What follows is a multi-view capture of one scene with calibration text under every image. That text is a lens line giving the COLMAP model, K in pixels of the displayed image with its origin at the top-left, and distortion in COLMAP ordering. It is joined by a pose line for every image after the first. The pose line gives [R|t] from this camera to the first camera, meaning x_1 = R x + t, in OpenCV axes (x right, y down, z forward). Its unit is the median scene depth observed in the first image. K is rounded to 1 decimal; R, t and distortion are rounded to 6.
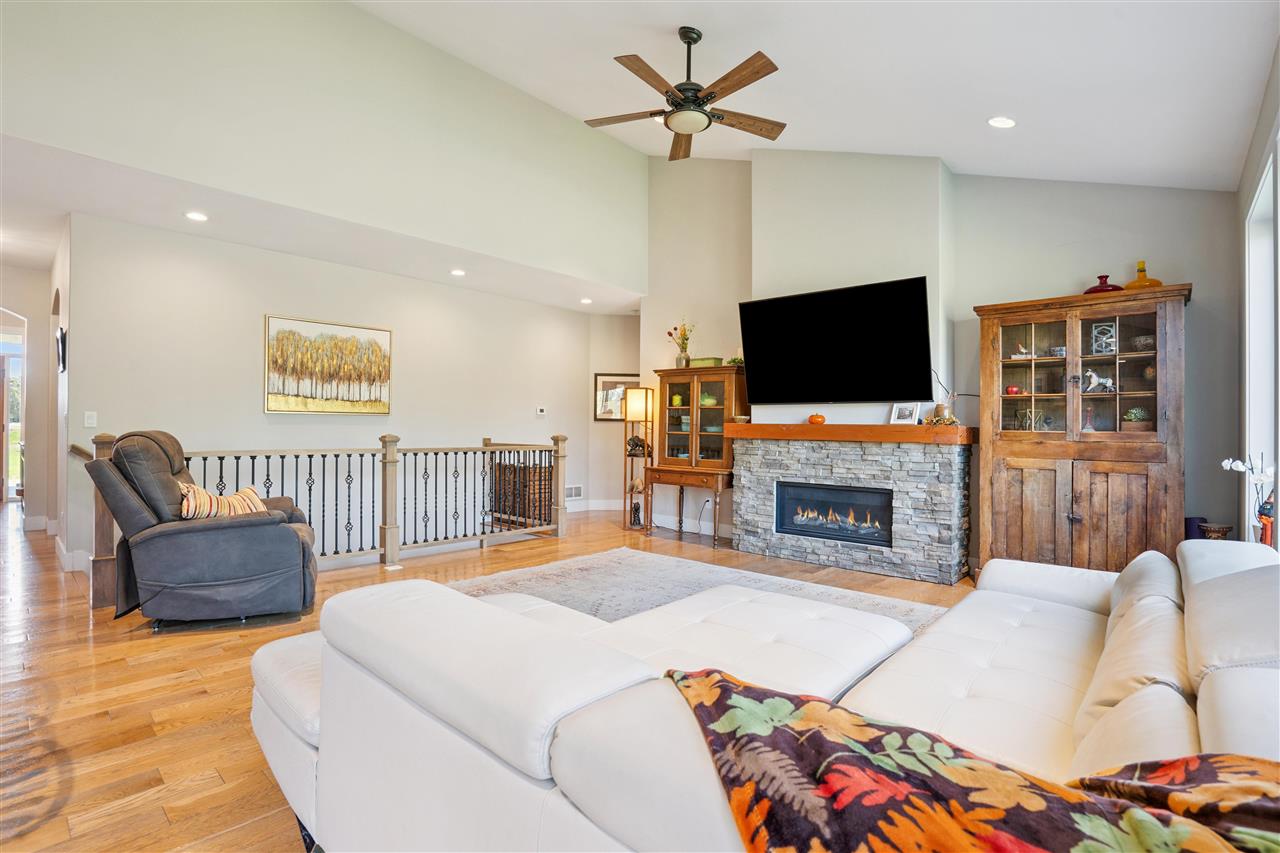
lens RADIAL K [[595.6, 0, 642.9], [0, 595.6, 420.3], [0, 0, 1]] dist [-0.002594, 0.003074]
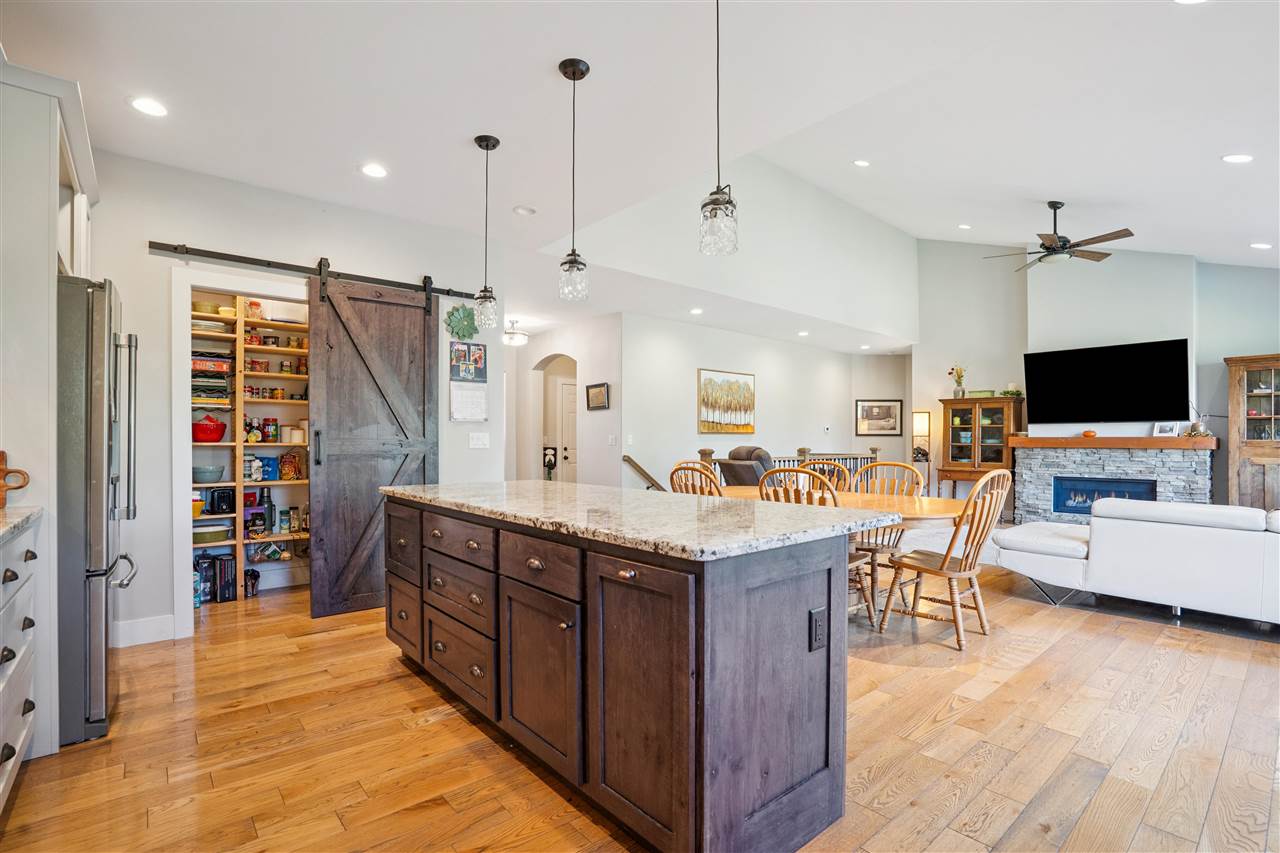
lens RADIAL K [[595.6, 0, 633.2], [0, 595.6, 443.7], [0, 0, 1]] dist [-0.002594, 0.003074]
pose [[0.994019, -0.008290, -0.108892, -0.631901], [0.009829, 0.999859, 0.013602, -0.007475], [0.108764, -0.014591, 0.993961, -0.546920]]
